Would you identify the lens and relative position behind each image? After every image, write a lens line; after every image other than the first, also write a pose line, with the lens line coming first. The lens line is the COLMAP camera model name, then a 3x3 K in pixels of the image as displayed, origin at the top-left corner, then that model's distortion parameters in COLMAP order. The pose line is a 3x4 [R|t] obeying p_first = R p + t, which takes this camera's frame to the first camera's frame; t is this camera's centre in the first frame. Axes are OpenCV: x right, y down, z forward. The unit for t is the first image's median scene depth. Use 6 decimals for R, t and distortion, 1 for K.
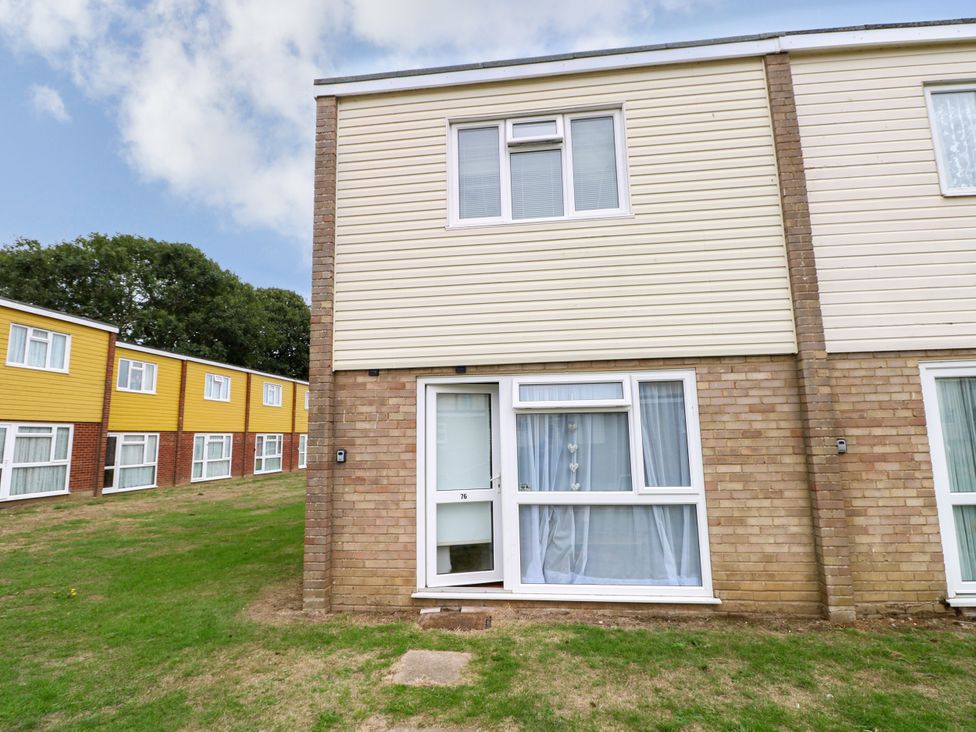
lens RADIAL K [[512.6, 0, 488.0], [0, 512.6, 366.0], [0, 0, 1]] dist [0.002745, -0.015338]
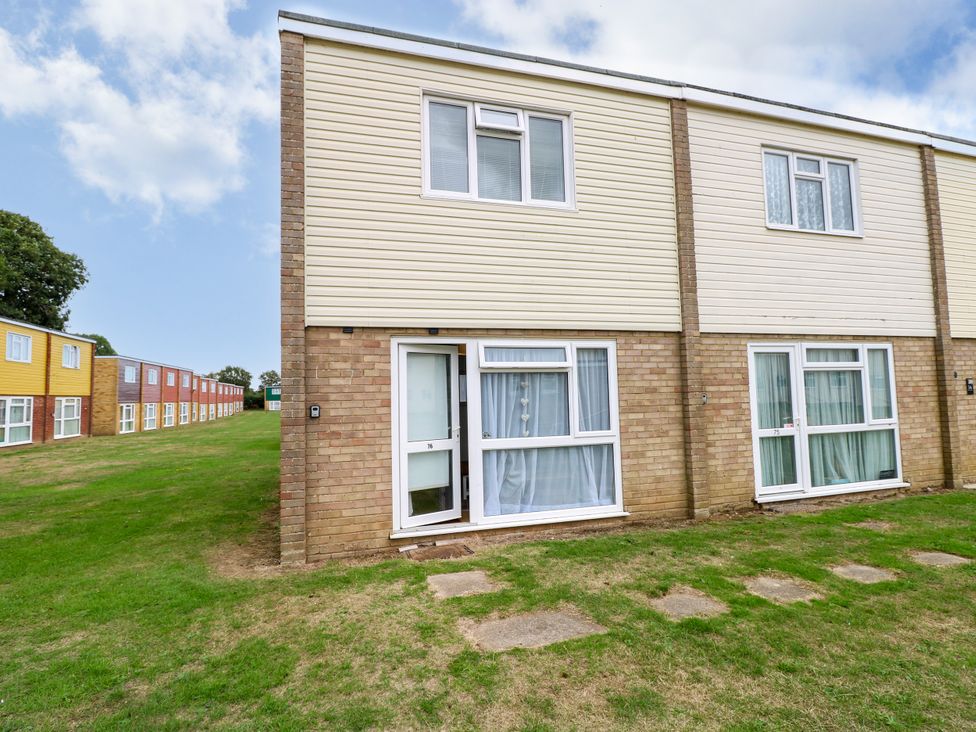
lens RADIAL K [[512.6, 0, 488.0], [0, 512.6, 366.0], [0, 0, 1]] dist [0.002745, -0.015338]
pose [[0.915826, 0.021213, 0.401016, -0.399331], [-0.049240, 0.997000, 0.059714, 0.010423], [-0.398546, -0.074433, 0.914123, -0.049915]]
